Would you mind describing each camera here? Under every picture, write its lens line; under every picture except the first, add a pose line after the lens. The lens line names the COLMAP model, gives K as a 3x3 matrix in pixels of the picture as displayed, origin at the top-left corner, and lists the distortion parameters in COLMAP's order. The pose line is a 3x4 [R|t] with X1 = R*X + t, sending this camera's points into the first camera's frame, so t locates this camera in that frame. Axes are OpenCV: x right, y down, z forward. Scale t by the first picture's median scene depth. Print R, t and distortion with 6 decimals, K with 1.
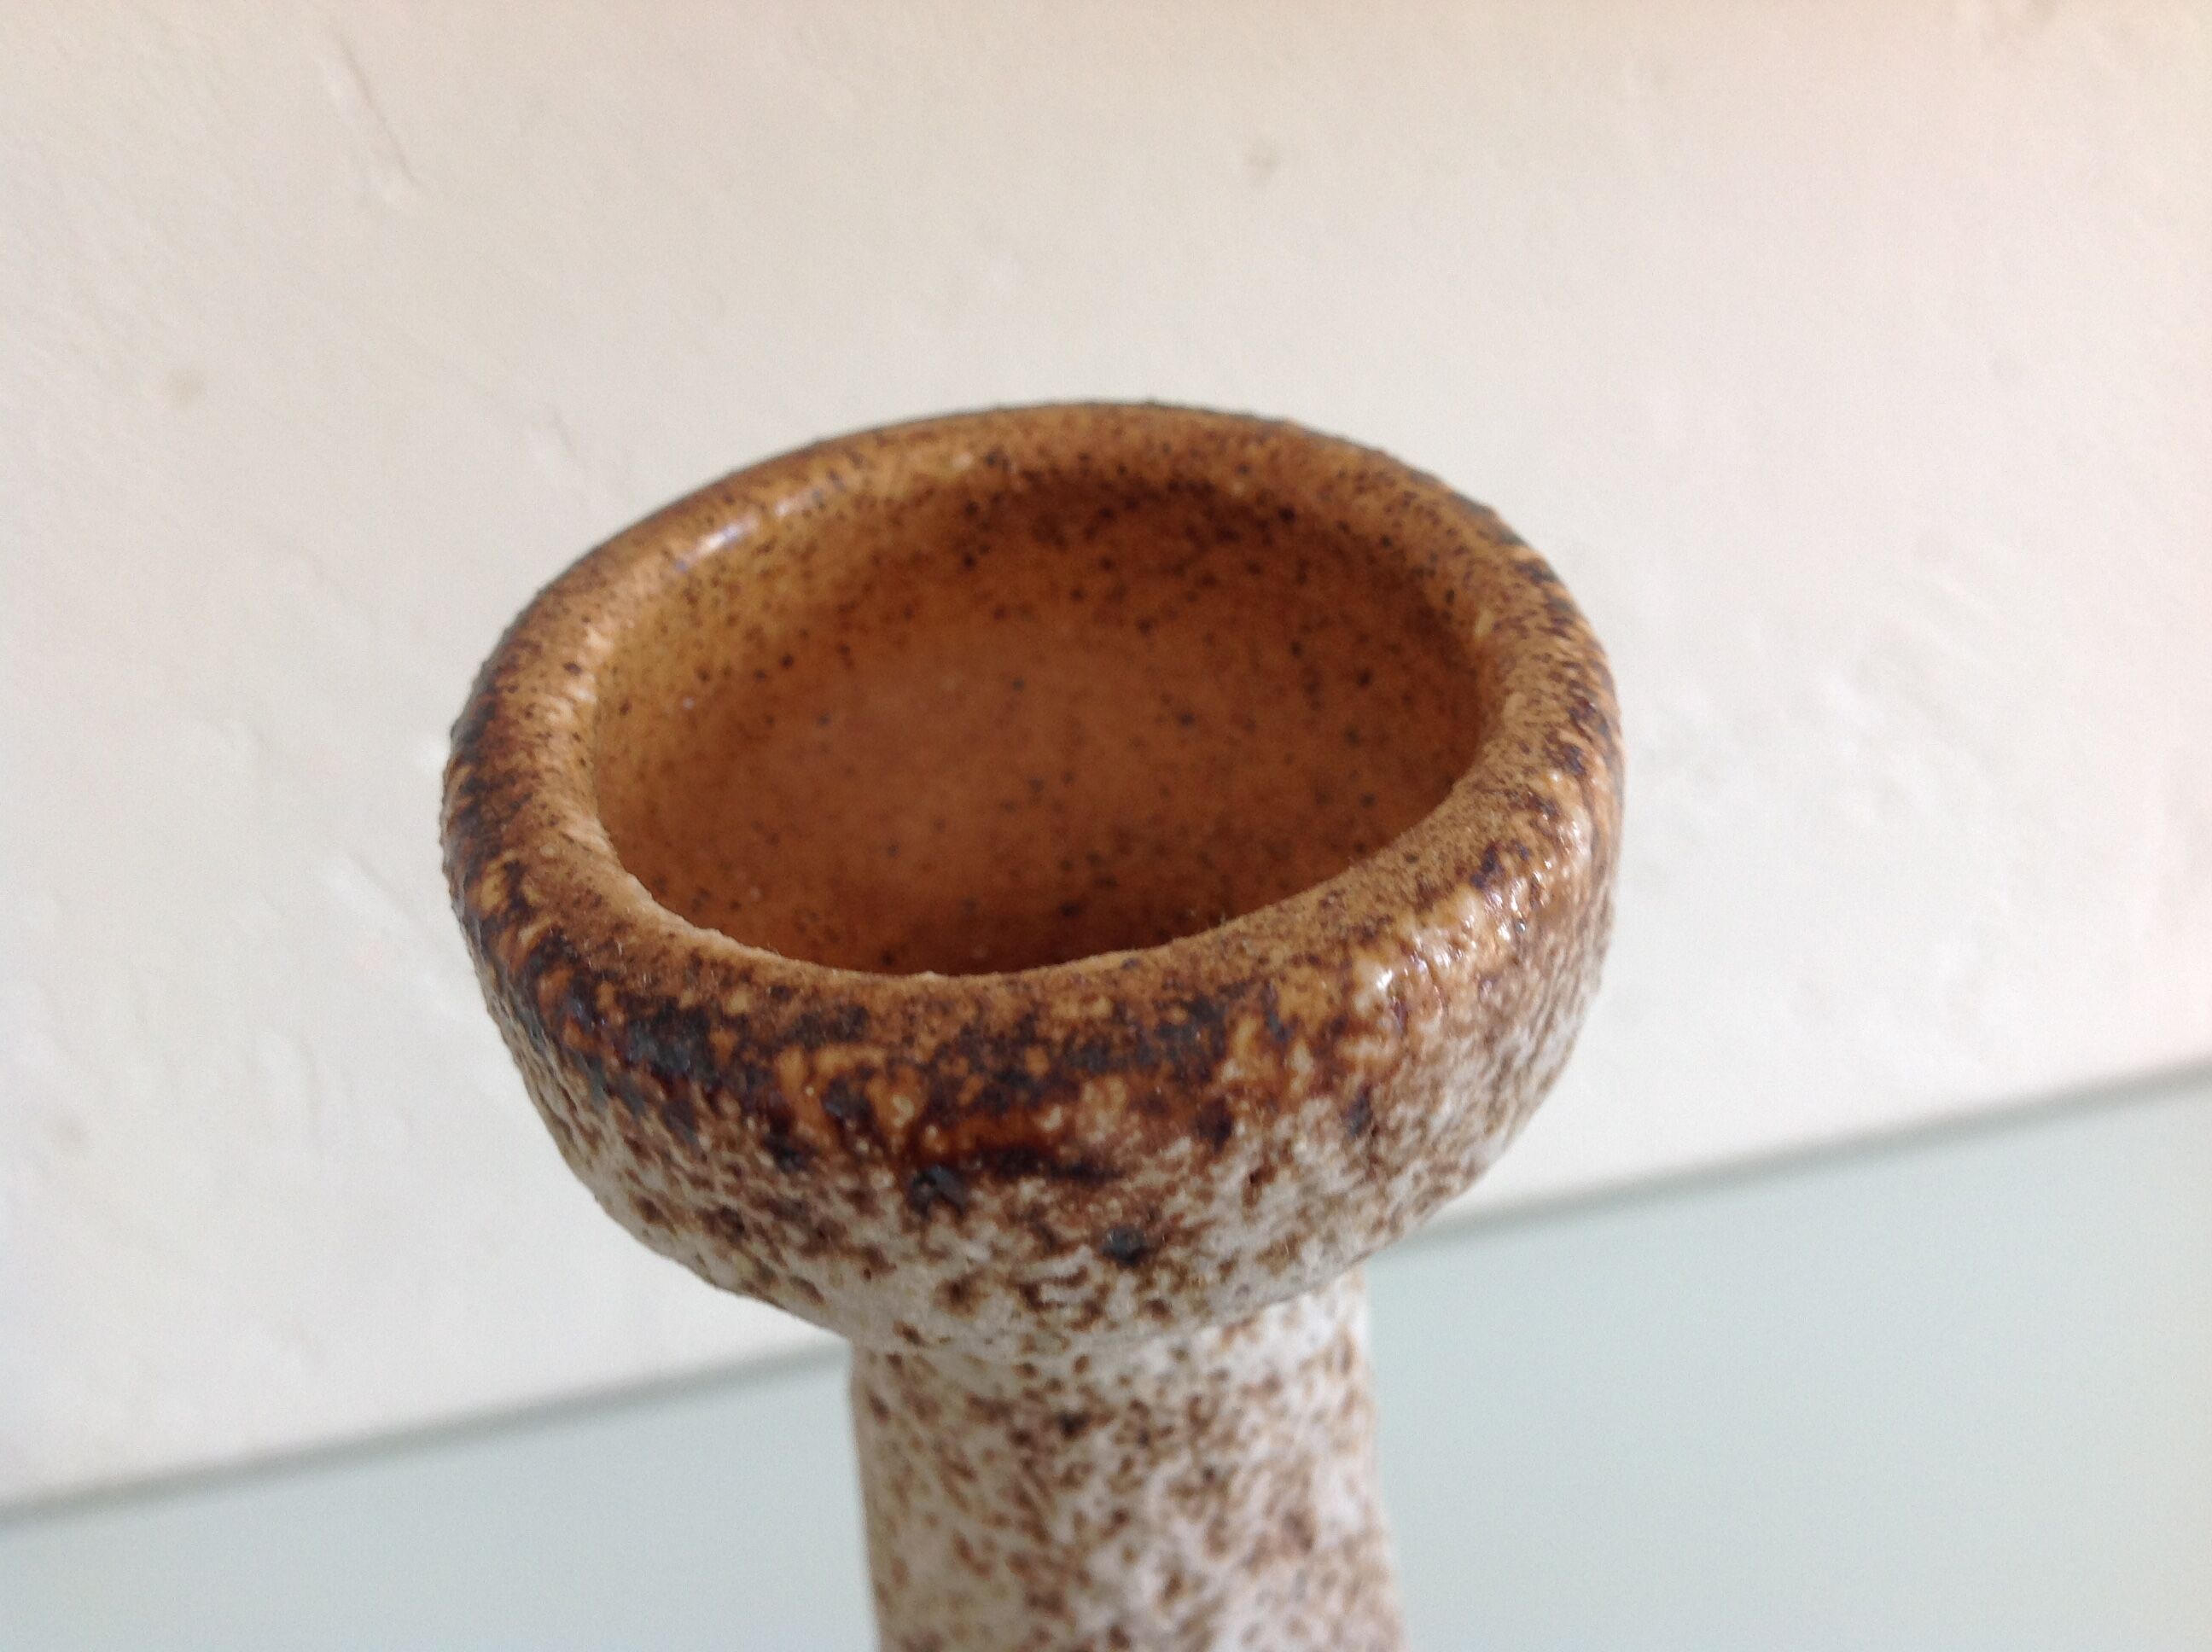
lens RADIAL K [[2287.5, 0, 1070.9], [0, 2287.5, 730.5], [0, 0, 1]] dist [-0.009998, 0.000000]
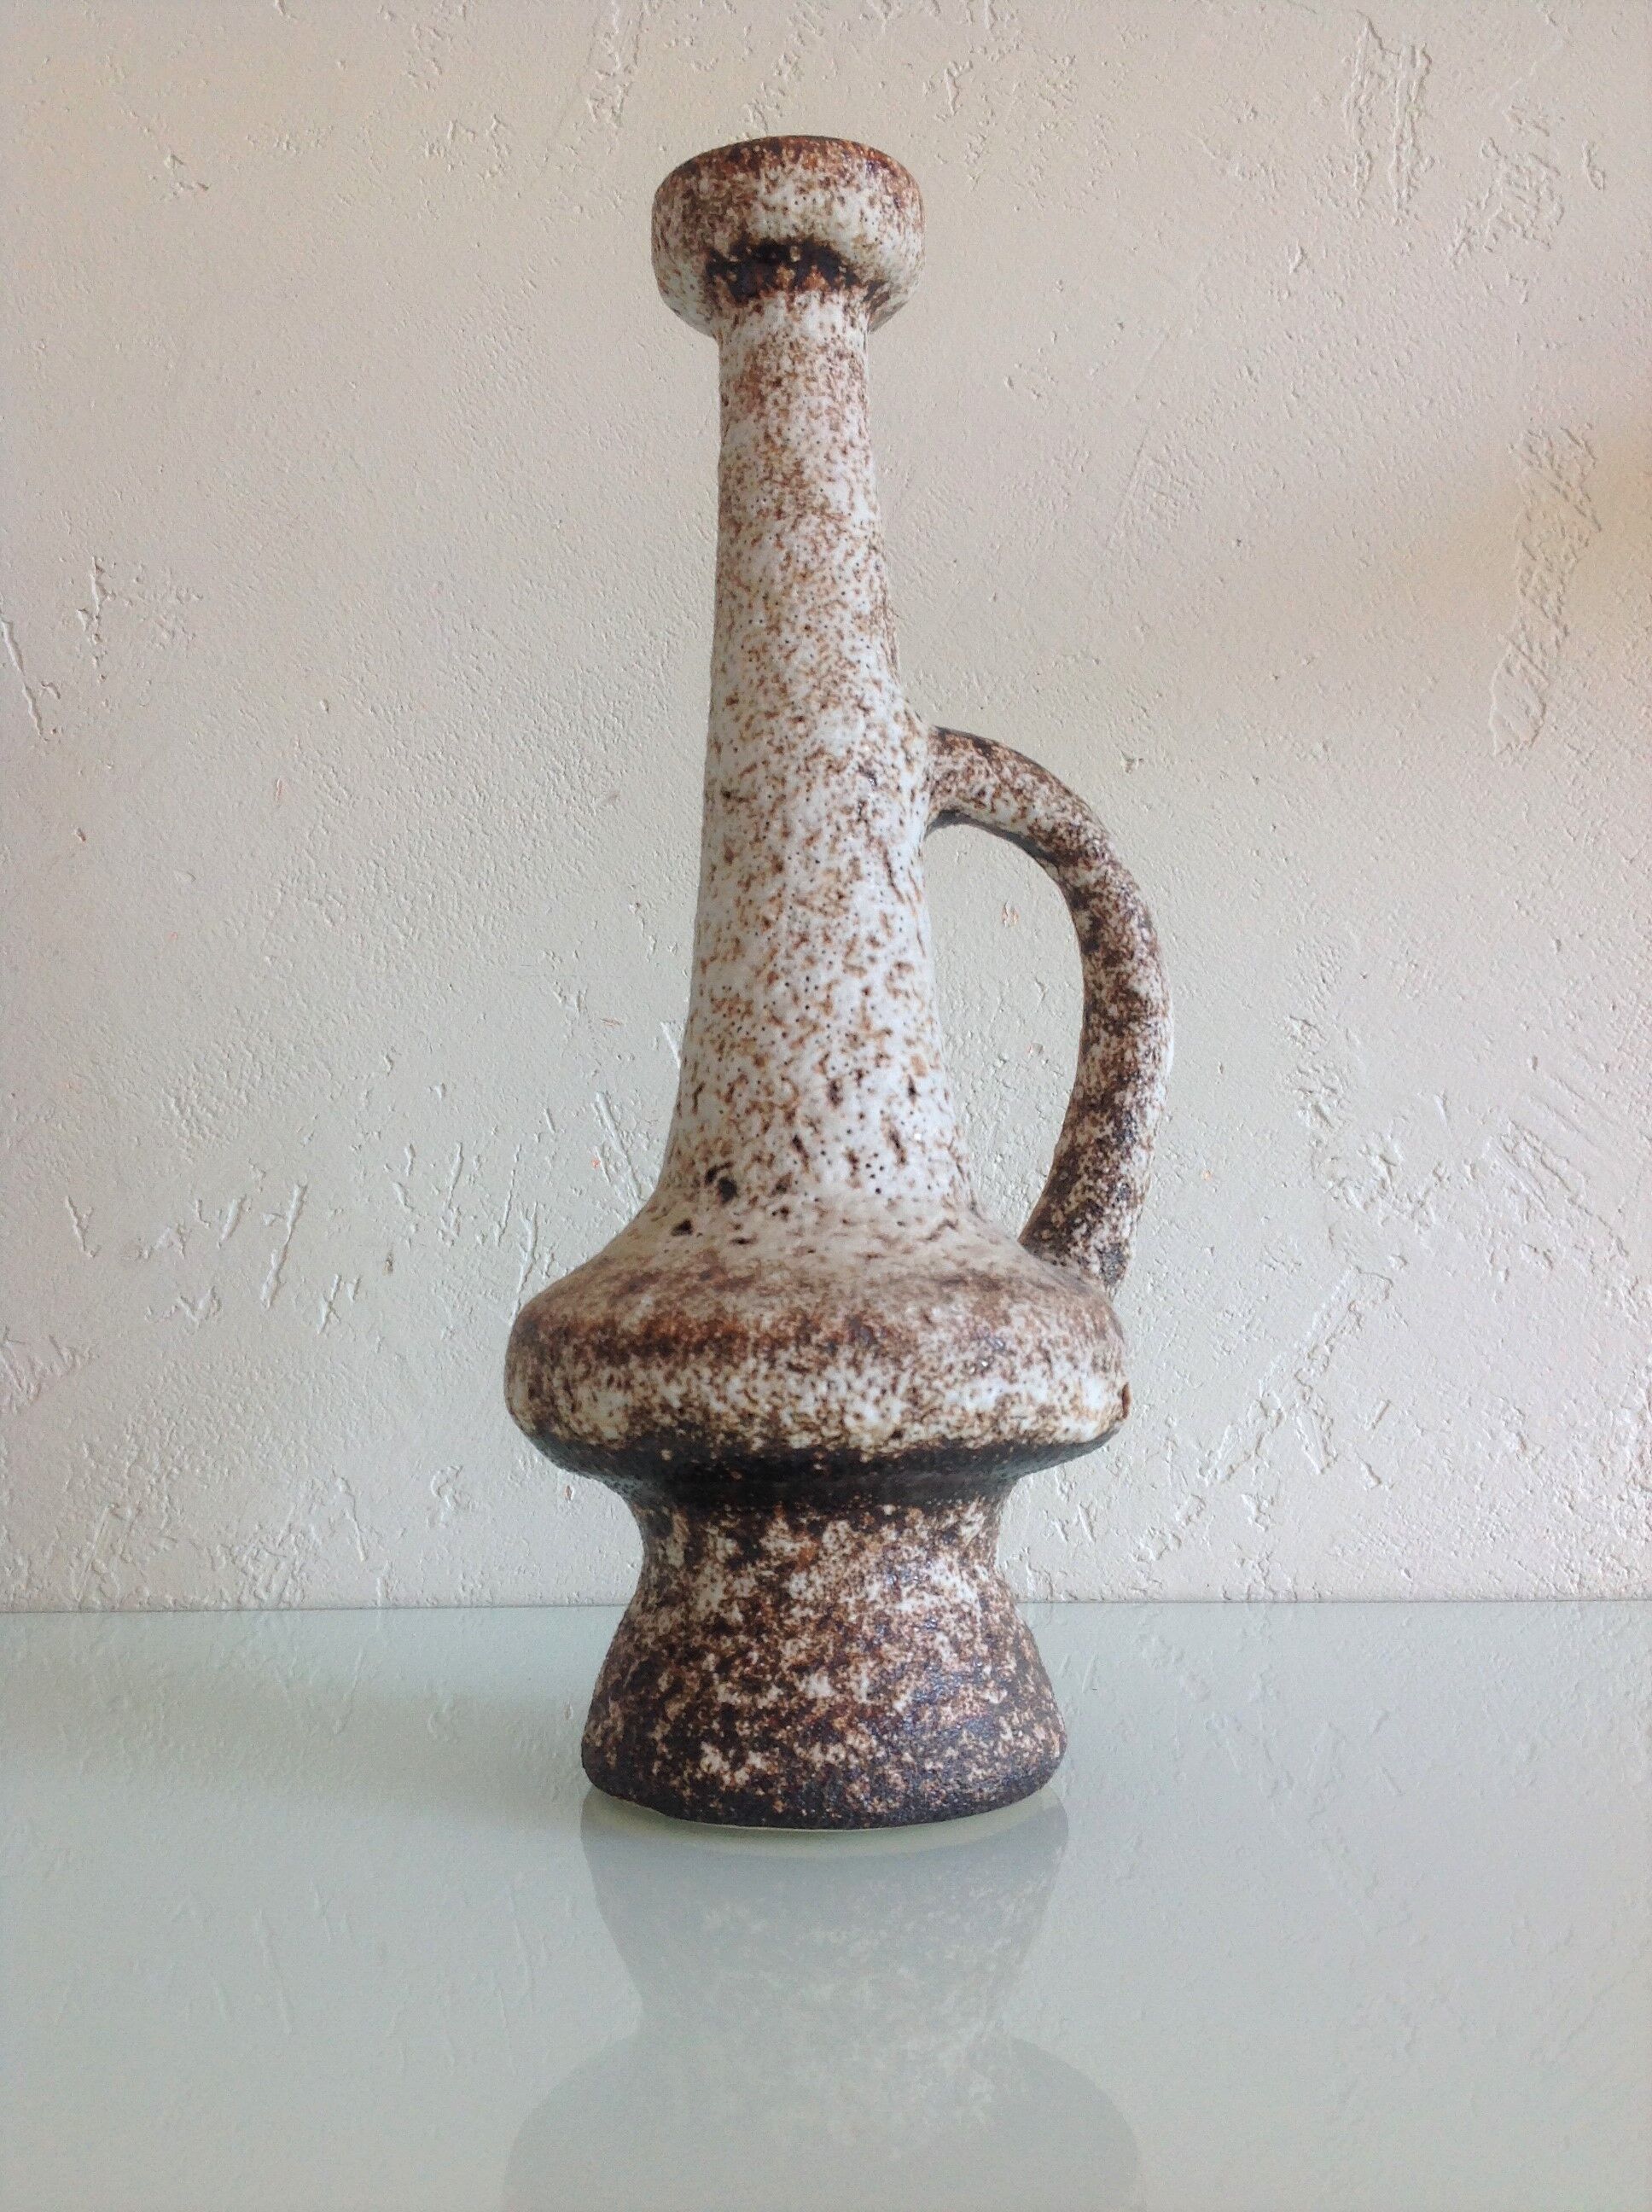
lens RADIAL K [[2176.6, 0, 817.9], [0, 2176.6, 1109.5], [0, 0, 1]] dist [0.016302, 0.000000]
pose [[0.731229, 0.116526, 0.672105, -2.807929], [0.381573, 0.746851, -0.544625, 3.873484], [-0.565426, 0.654703, 0.501656, 0.020993]]
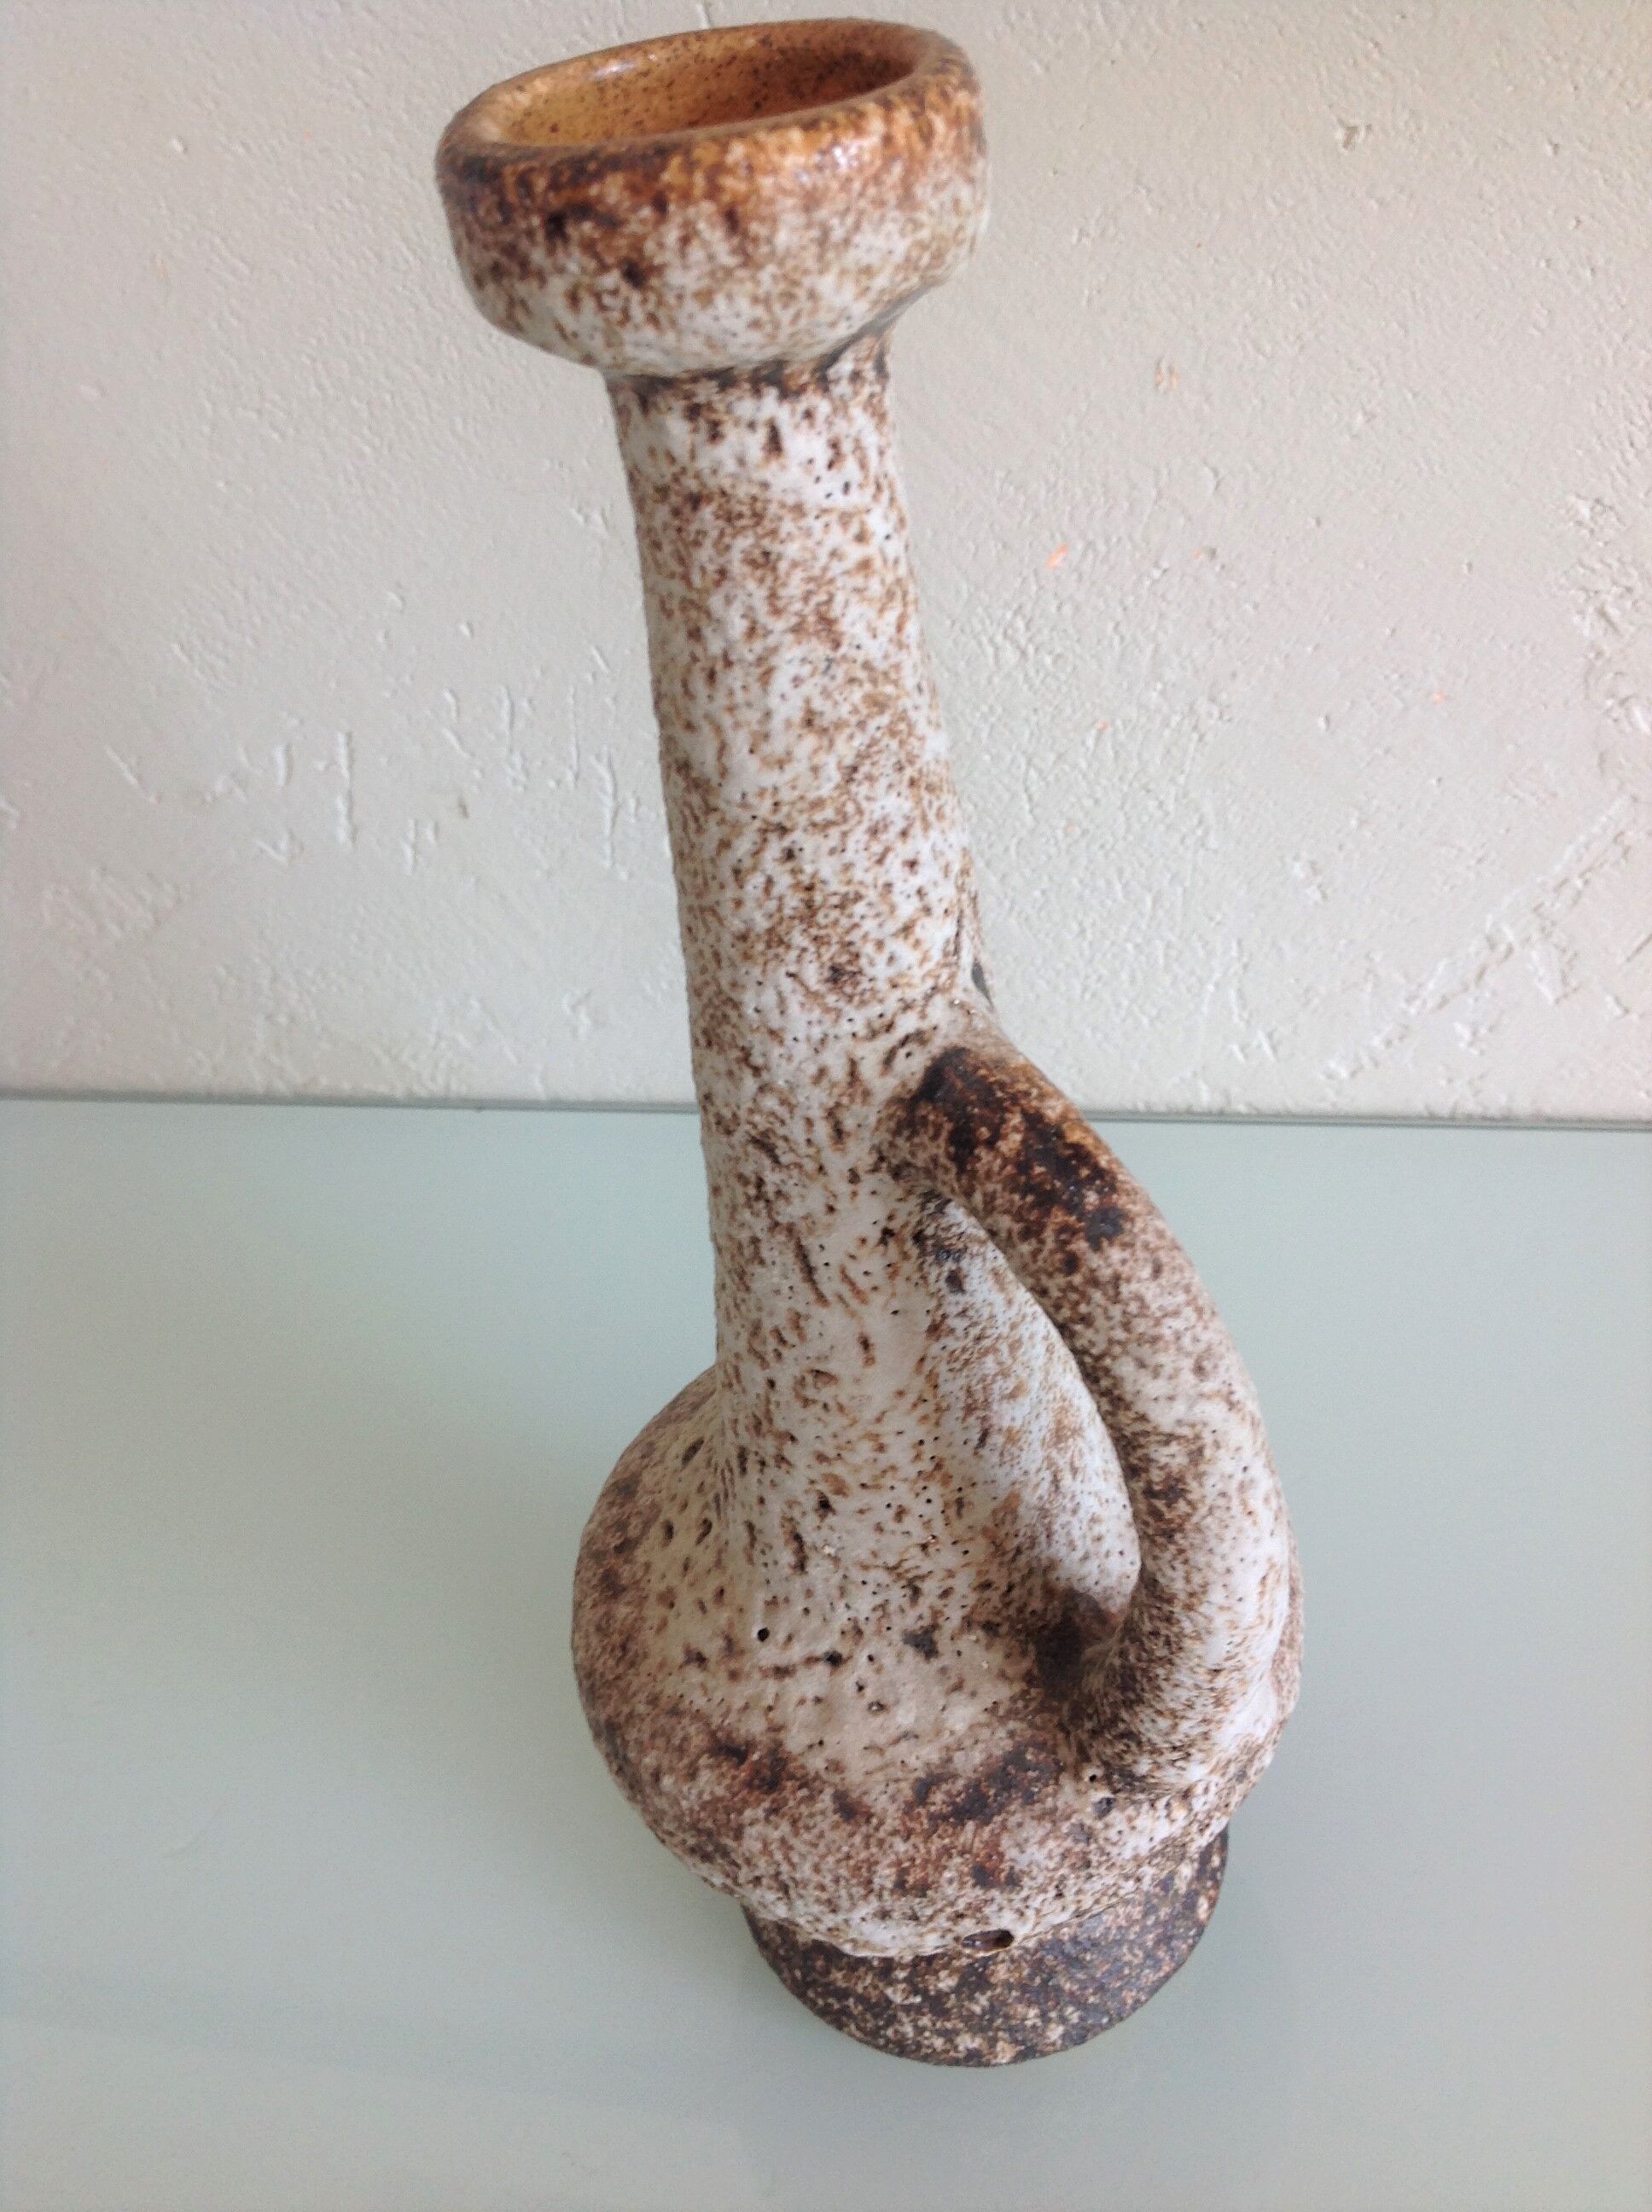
lens RADIAL K [[2176.6, 0, 827.1], [0, 2176.6, 1096.1], [0, 0, 1]] dist [0.016302, 0.000000]
pose [[0.929750, 0.199364, -0.309548, 1.000507], [-0.178950, 0.979424, 0.093308, 0.753202], [0.321780, -0.031359, 0.946295, -1.021481]]
